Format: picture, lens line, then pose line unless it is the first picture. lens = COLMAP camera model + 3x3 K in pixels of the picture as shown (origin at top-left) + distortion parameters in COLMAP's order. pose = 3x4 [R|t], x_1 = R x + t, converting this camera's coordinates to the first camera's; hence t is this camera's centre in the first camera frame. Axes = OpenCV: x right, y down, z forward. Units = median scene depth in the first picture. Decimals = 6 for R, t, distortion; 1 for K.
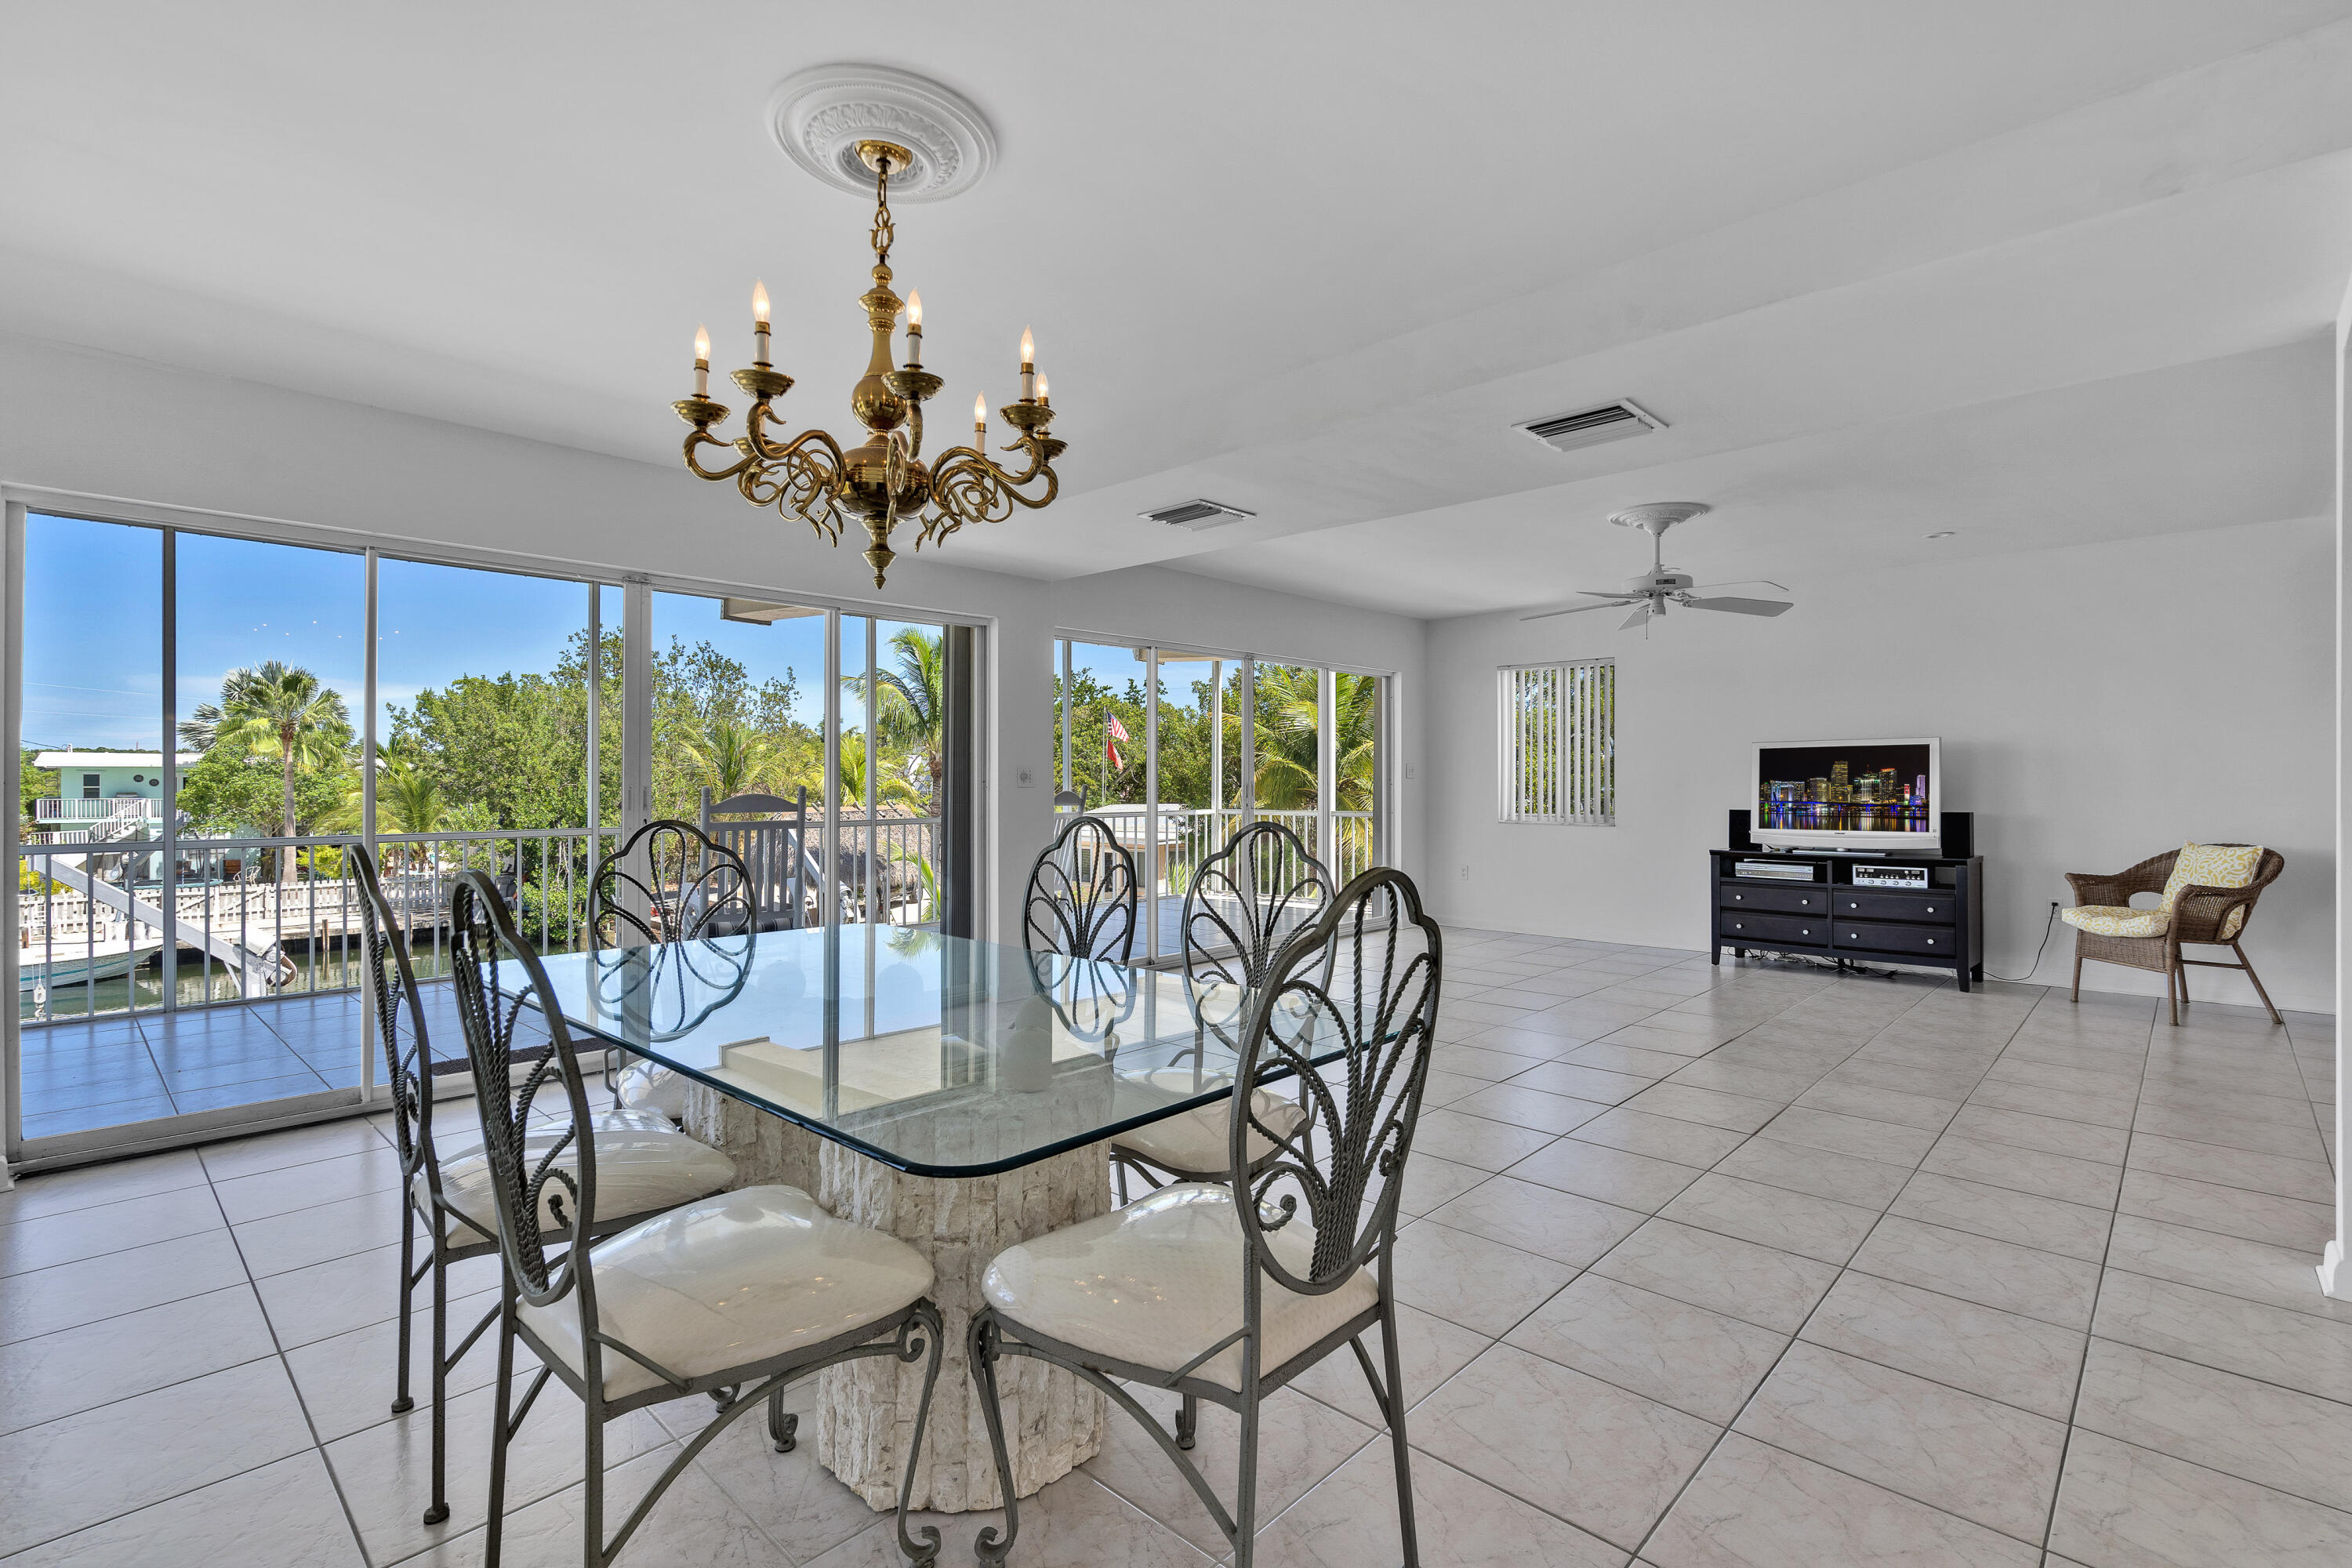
lens RADIAL K [[1079.8, 0, 1133.2], [0, 1079.8, 775.1], [0, 0, 1]] dist [0.003980, 0.001018]
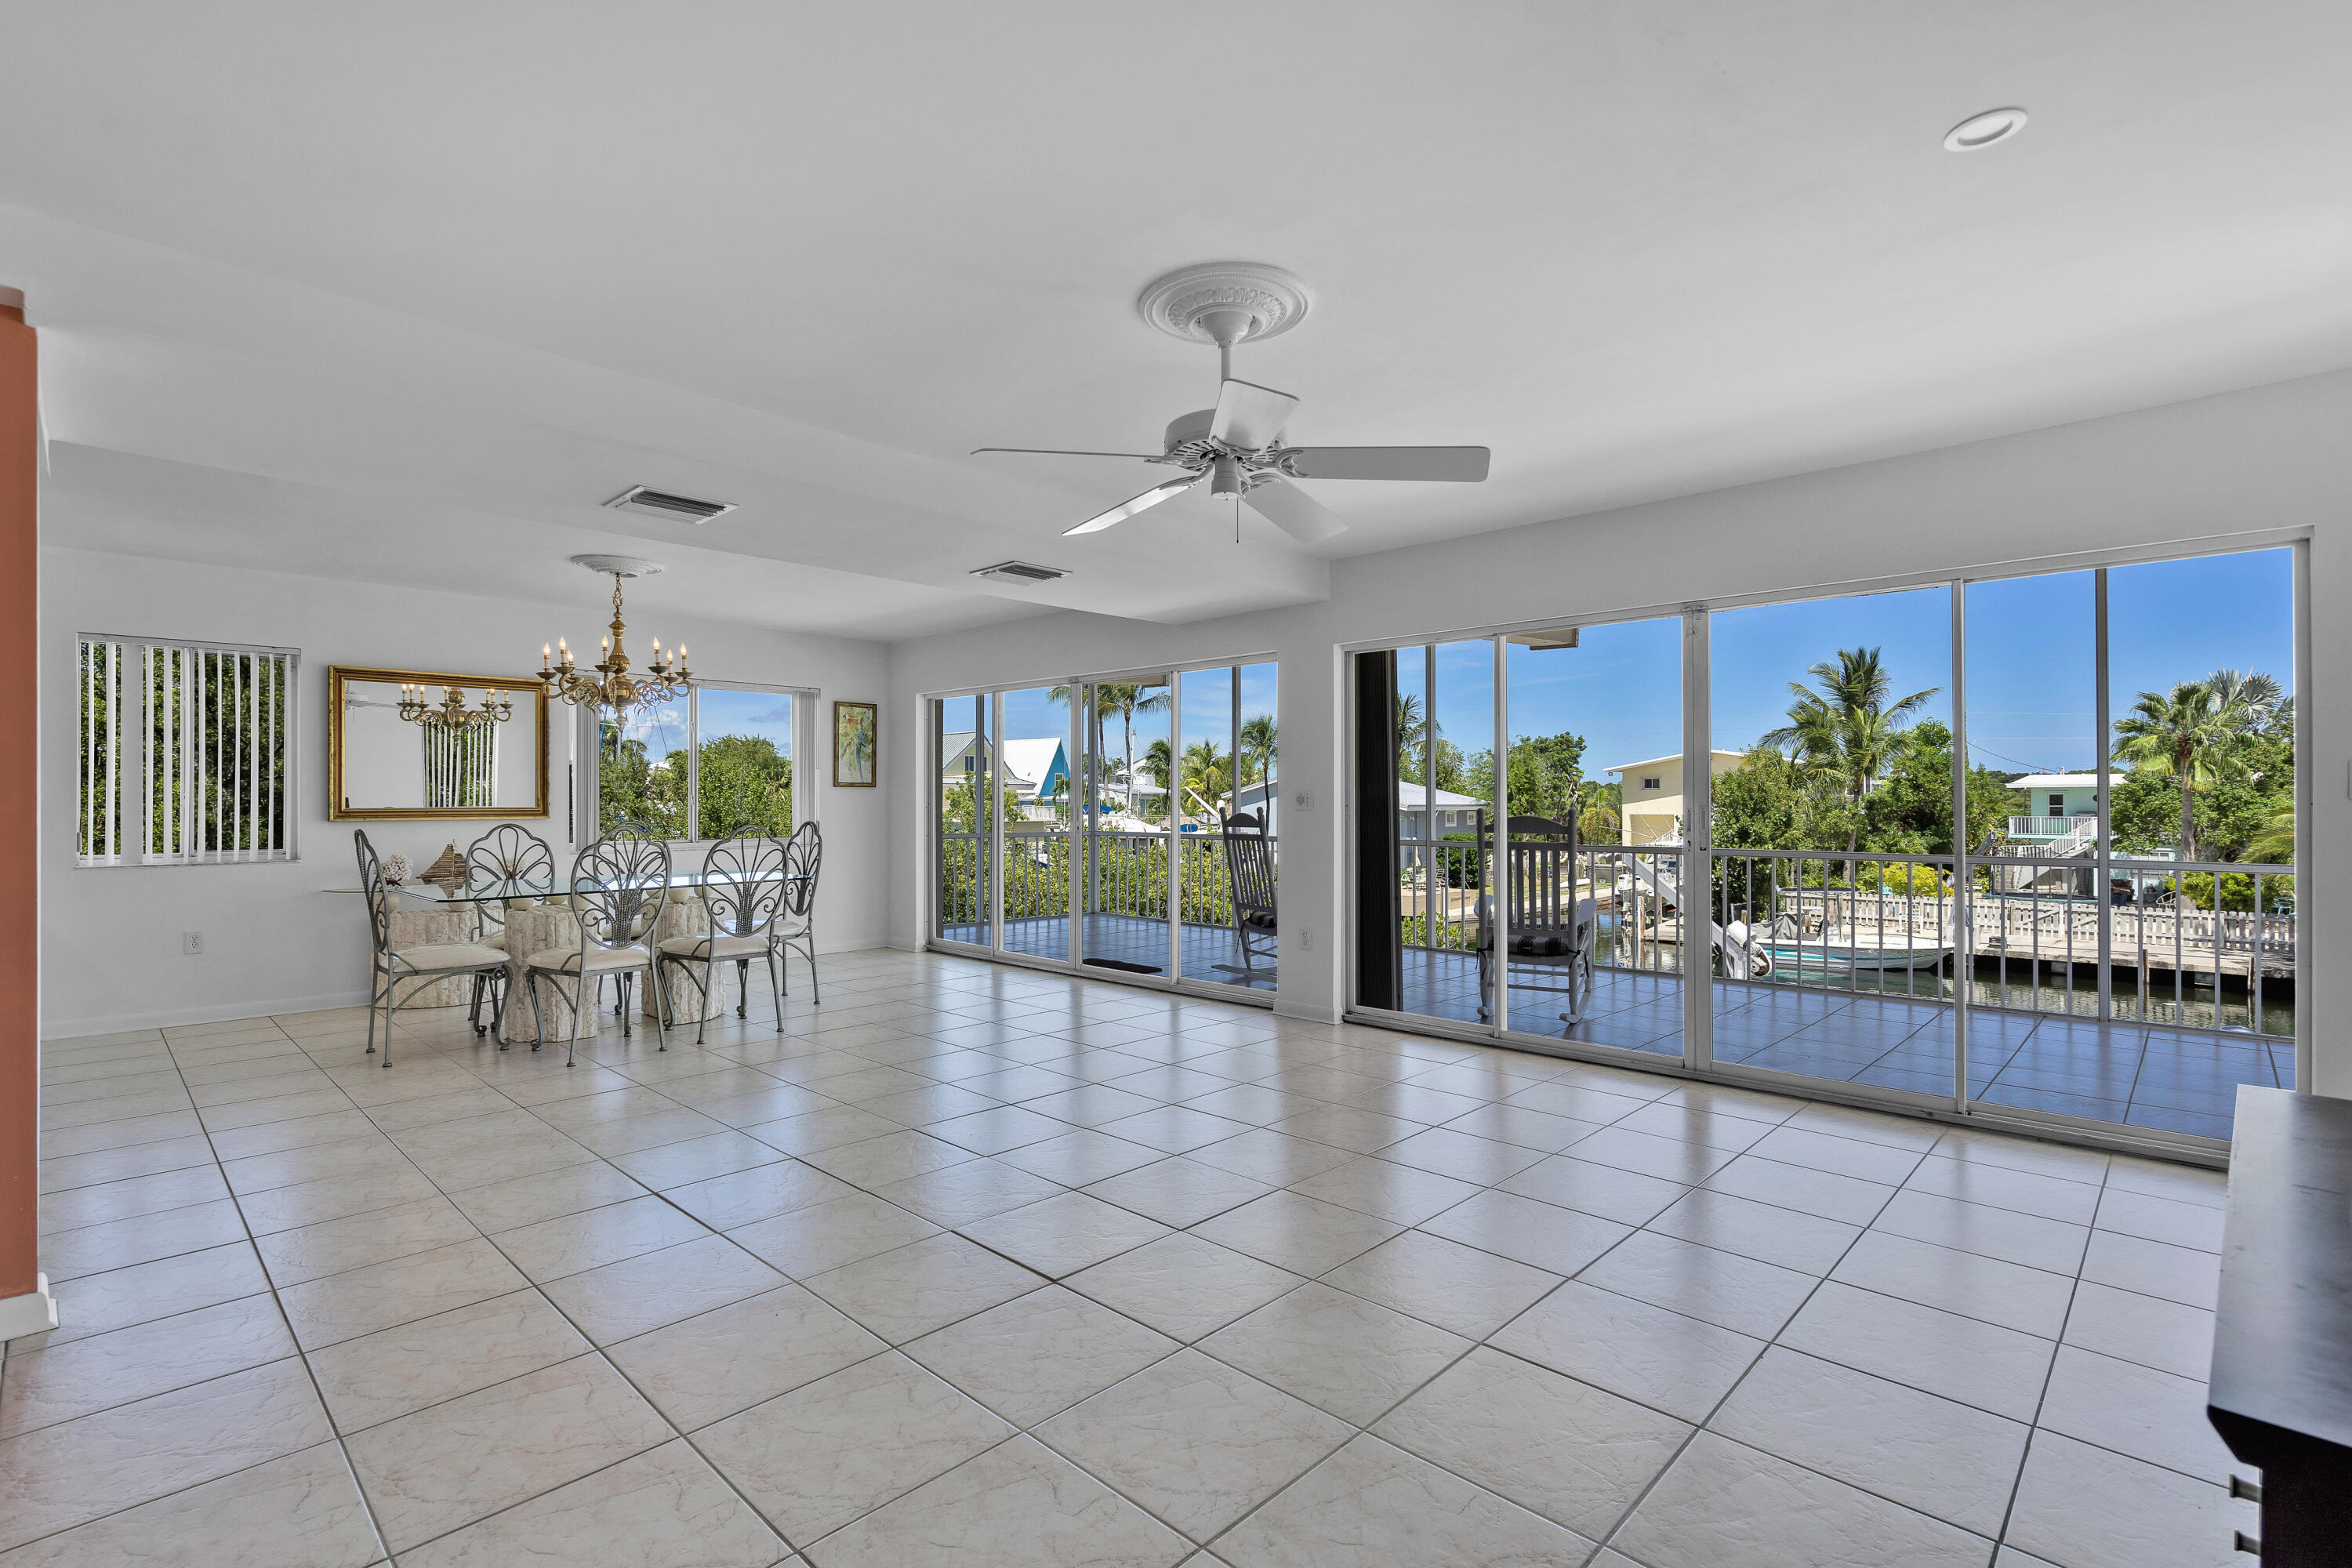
lens RADIAL K [[1079.8, 0, 1191.1], [0, 1079.8, 792.6], [0, 0, 1]] dist [0.003980, 0.001018]
pose [[0.028795, -0.006519, -0.999564, 0.434972], [0.005348, 0.999965, -0.006368, 0.000252], [0.999571, -0.005162, 0.028829, 0.415133]]
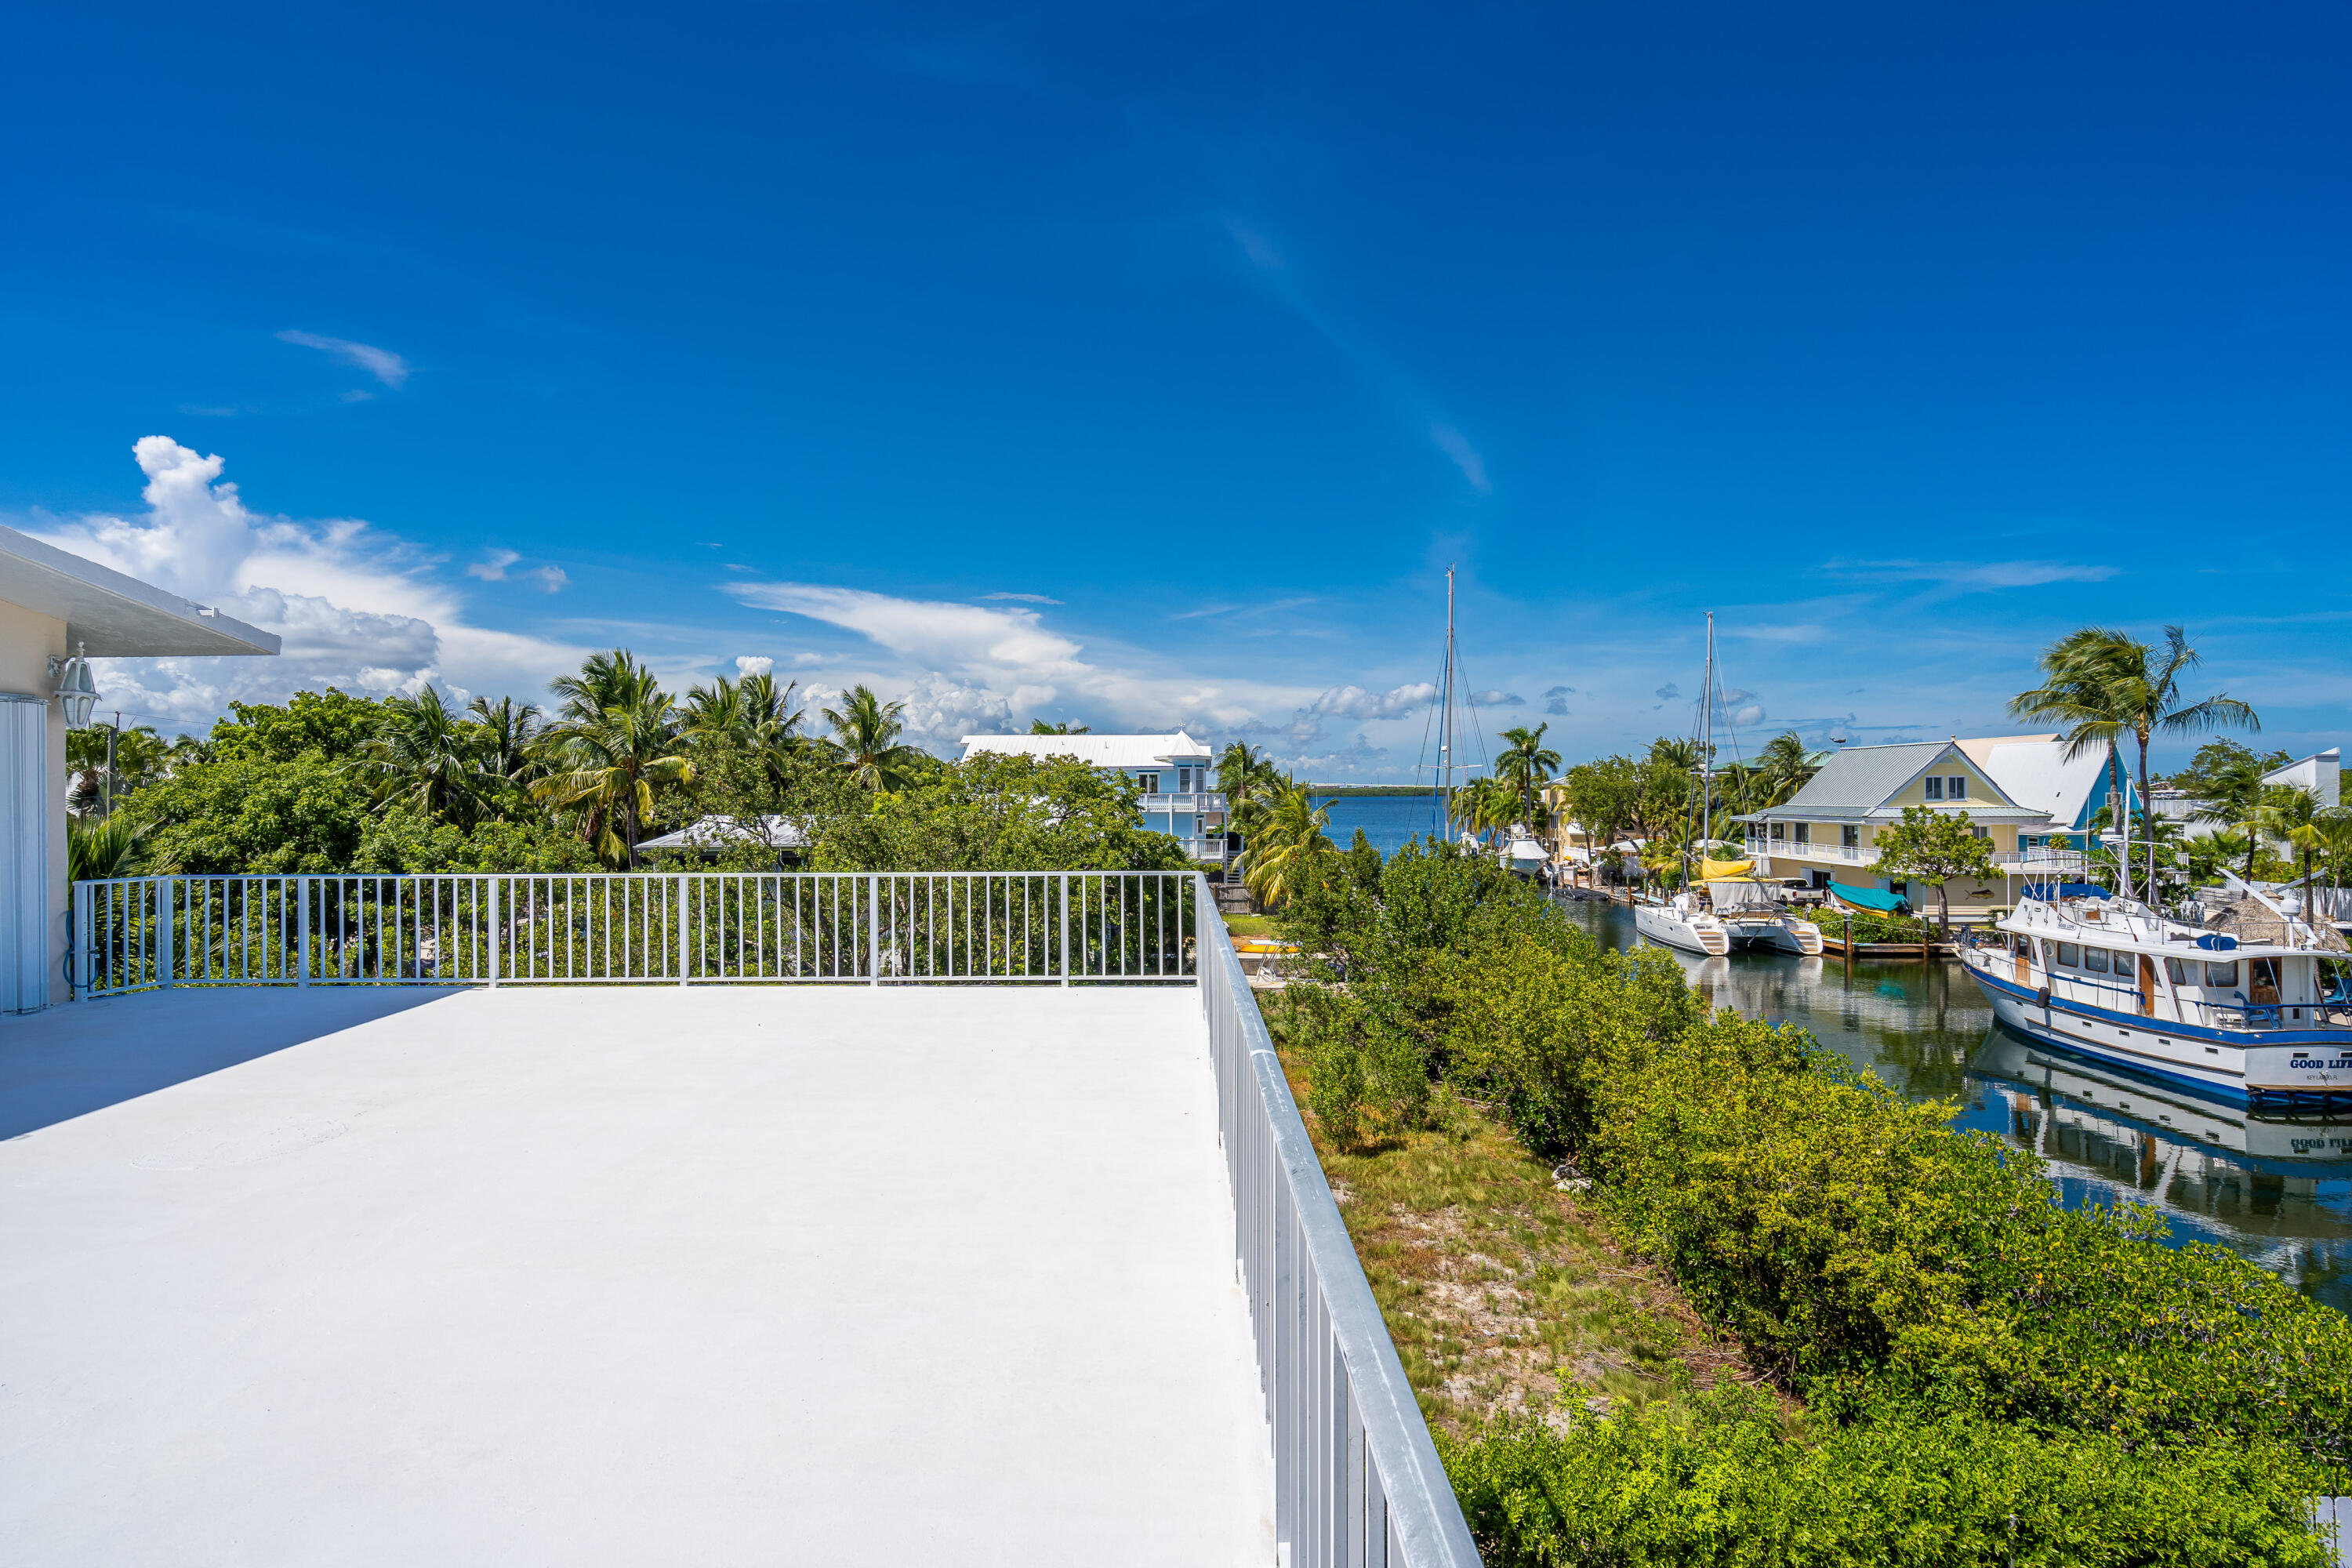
lens RADIAL K [[1283.0, 0, 1168.0], [0, 1283.0, 799.3], [0, 0, 1]] dist [0.007077, 0.007142]
pose [[-0.710784, 0.010405, -0.703333, 0.104194], [0.012046, 0.999924, 0.002618, -0.260300], [0.703307, -0.006611, -0.710856, 0.936407]]
